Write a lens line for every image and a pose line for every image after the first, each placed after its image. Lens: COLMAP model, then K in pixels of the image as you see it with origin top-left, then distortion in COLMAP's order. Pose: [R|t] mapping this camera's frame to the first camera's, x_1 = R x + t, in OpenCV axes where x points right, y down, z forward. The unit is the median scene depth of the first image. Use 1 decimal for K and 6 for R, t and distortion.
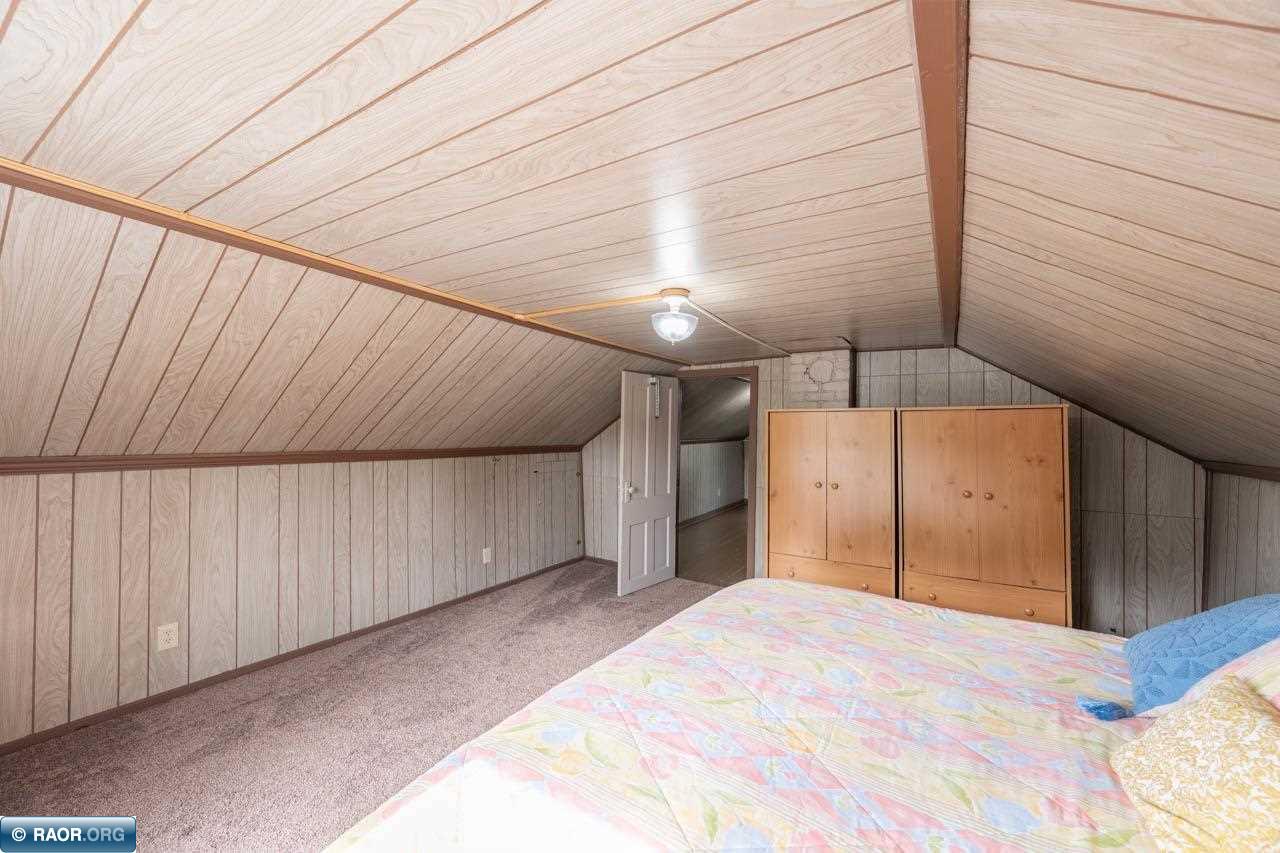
lens RADIAL K [[498.5, 0, 647.3], [0, 498.5, 426.4], [0, 0, 1]] dist [-0.000467, 0.000977]
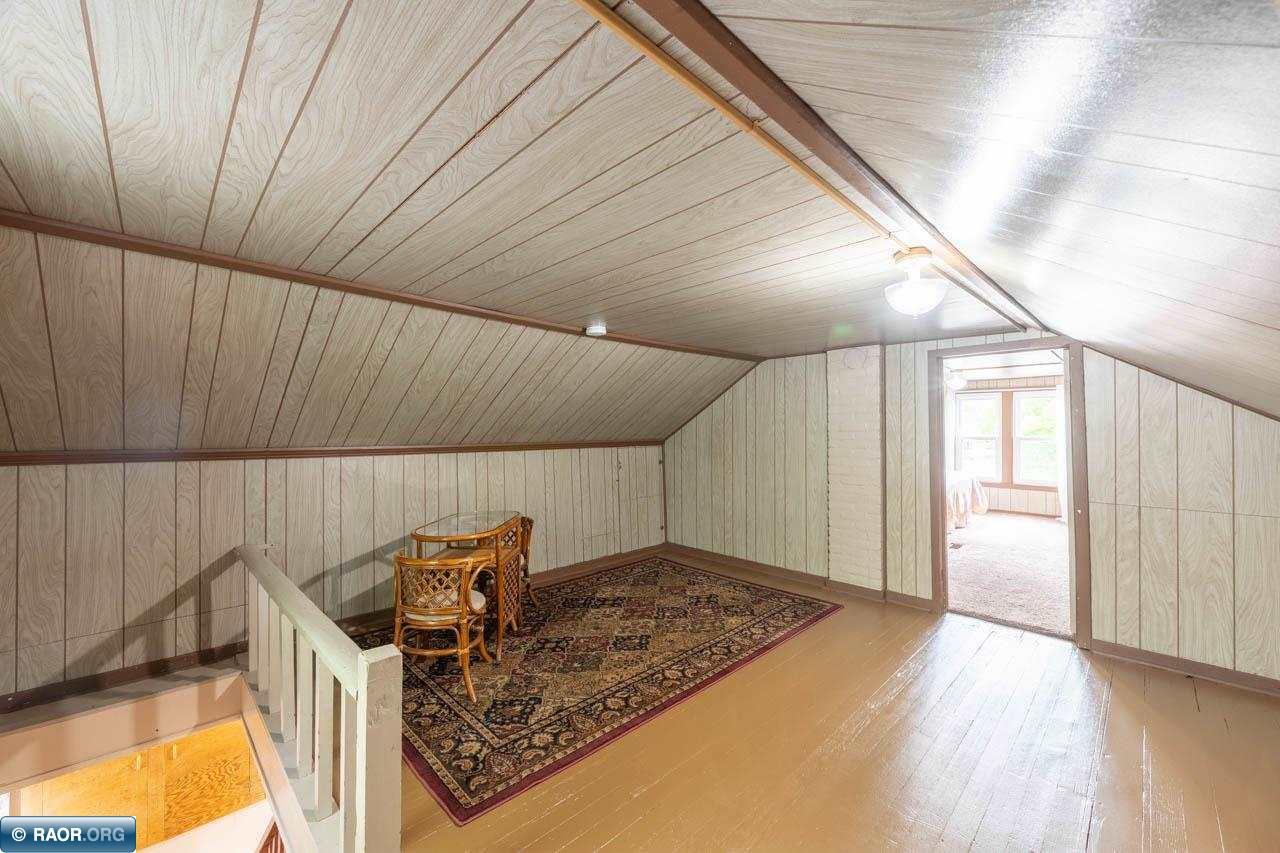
lens RADIAL K [[498.5, 0, 637.7], [0, 498.5, 429.1], [0, 0, 1]] dist [-0.000467, 0.000977]
pose [[0.964583, -0.005968, -0.263713, 0.290100], [0.010503, 0.999820, 0.015793, -0.006979], [0.263572, -0.018003, 0.964472, -0.132399]]
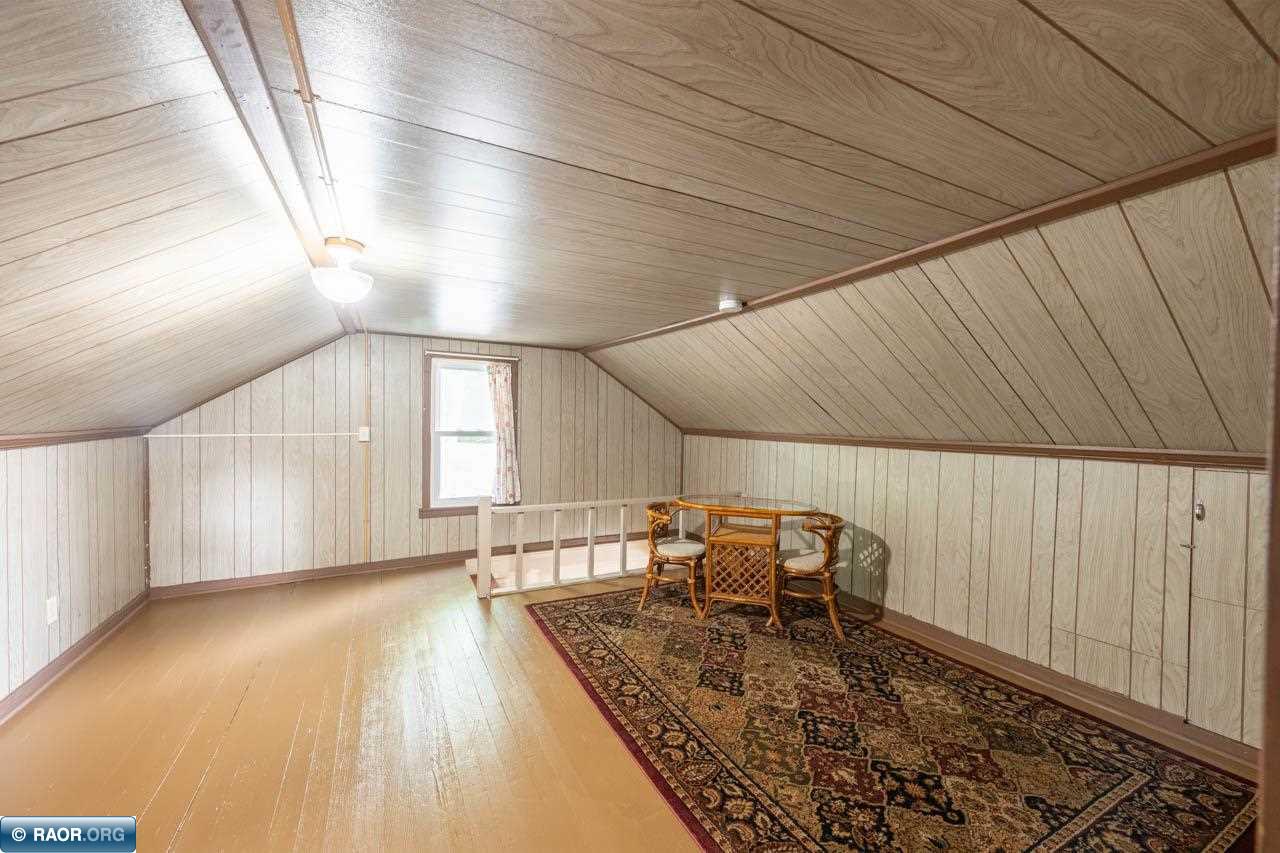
lens RADIAL K [[498.5, 0, 642.0], [0, 498.5, 429.4], [0, 0, 1]] dist [-0.000467, 0.000977]
pose [[-0.522918, 0.008197, -0.852344, 1.150318], [-0.001375, 0.999944, 0.010460, 0.036996], [0.852382, 0.006642, -0.522877, 2.128997]]
